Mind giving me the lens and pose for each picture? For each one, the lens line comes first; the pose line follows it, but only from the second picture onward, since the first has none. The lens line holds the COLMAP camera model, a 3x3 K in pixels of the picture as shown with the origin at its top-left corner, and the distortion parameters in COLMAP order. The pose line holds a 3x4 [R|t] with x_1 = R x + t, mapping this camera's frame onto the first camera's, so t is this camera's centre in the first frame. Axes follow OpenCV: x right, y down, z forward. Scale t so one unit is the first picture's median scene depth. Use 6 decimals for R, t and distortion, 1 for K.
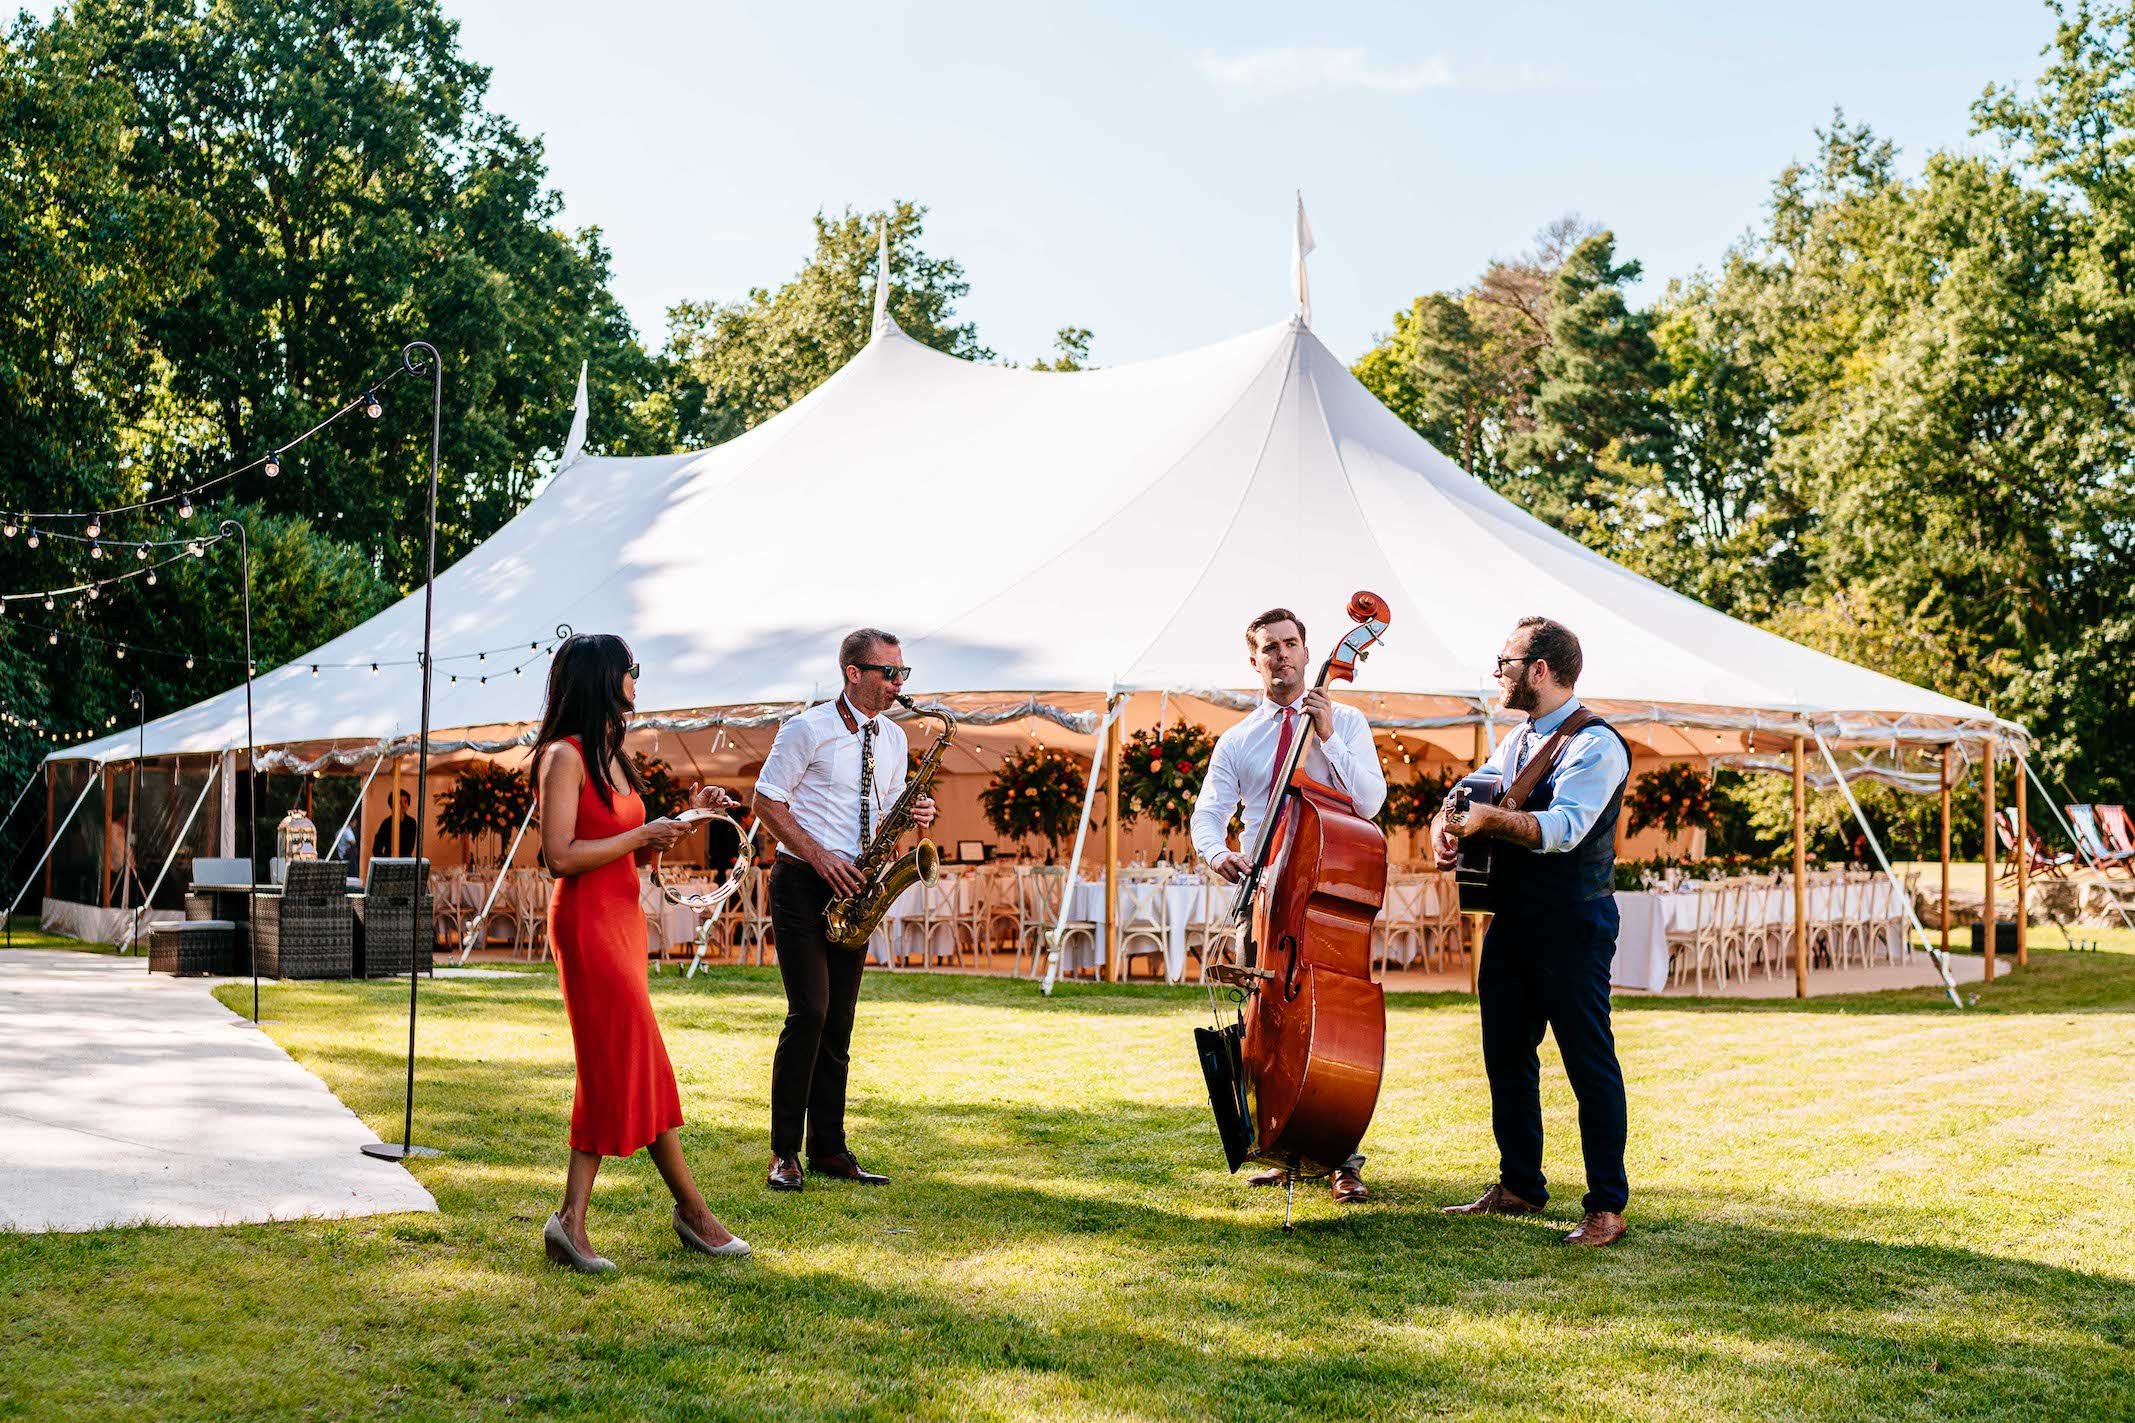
lens RADIAL K [[2548.2, 0, 980.9], [0, 2548.2, 734.2], [0, 0, 1]] dist [-0.080355, 0.000000]
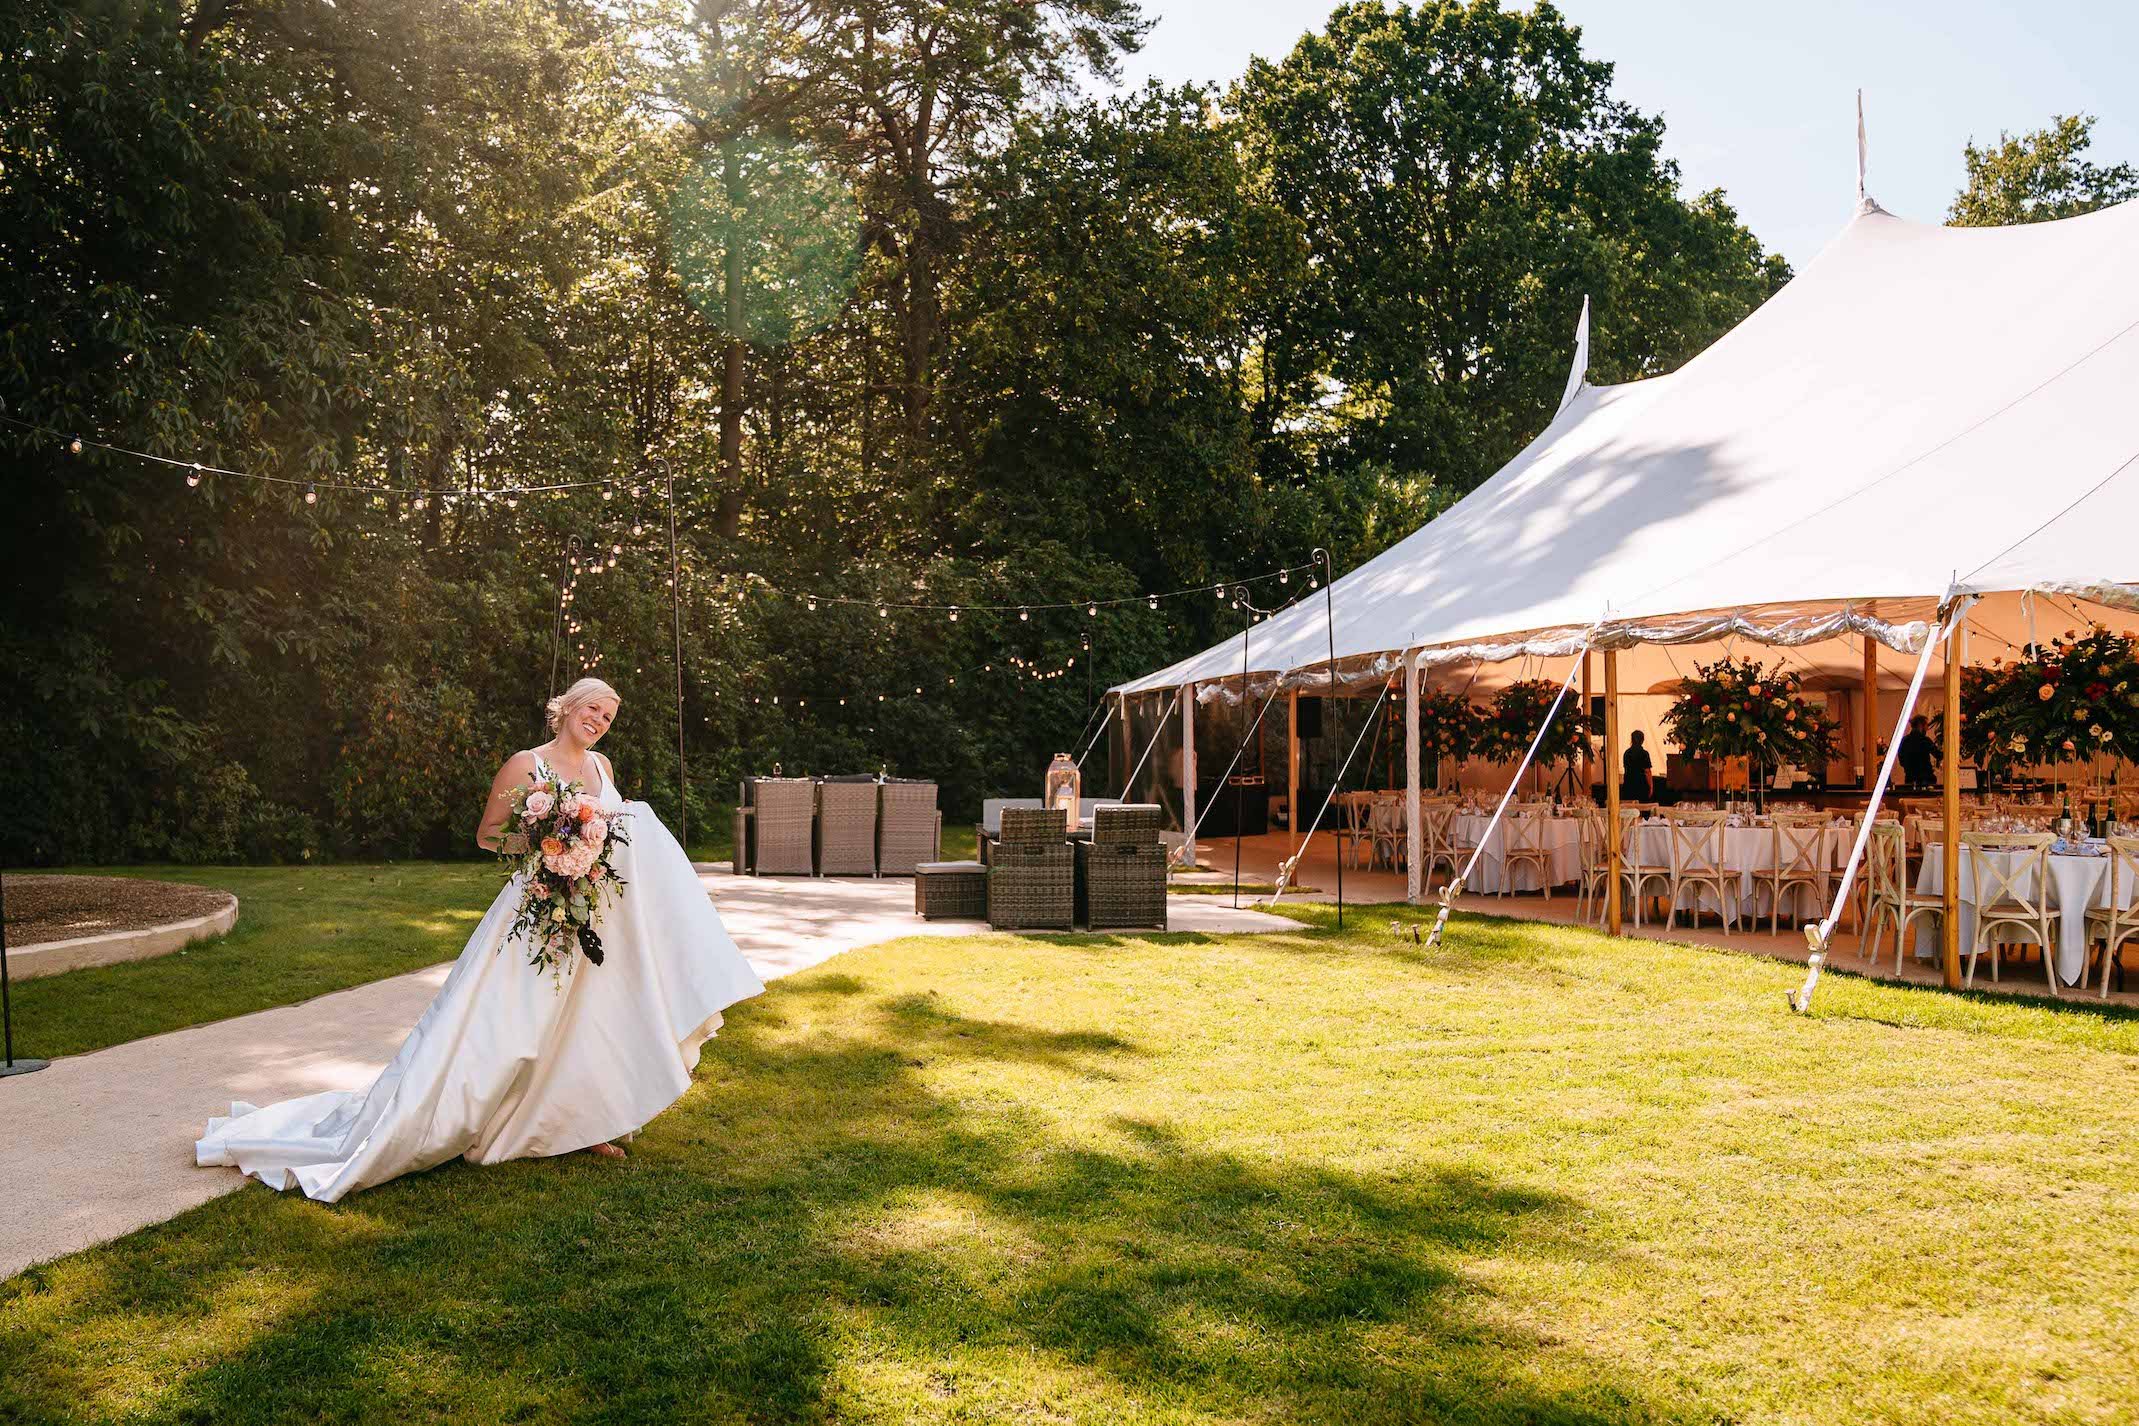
lens RADIAL K [[1910.9, 0, 818.5], [0, 1910.9, 729.9], [0, 0, 1]] dist [-0.121789, 0.091248]
pose [[0.783223, -0.010614, -0.621650, 0.040287], [0.035181, 0.999009, 0.027268, -0.001149], [0.620745, -0.043227, 0.782820, 0.119454]]
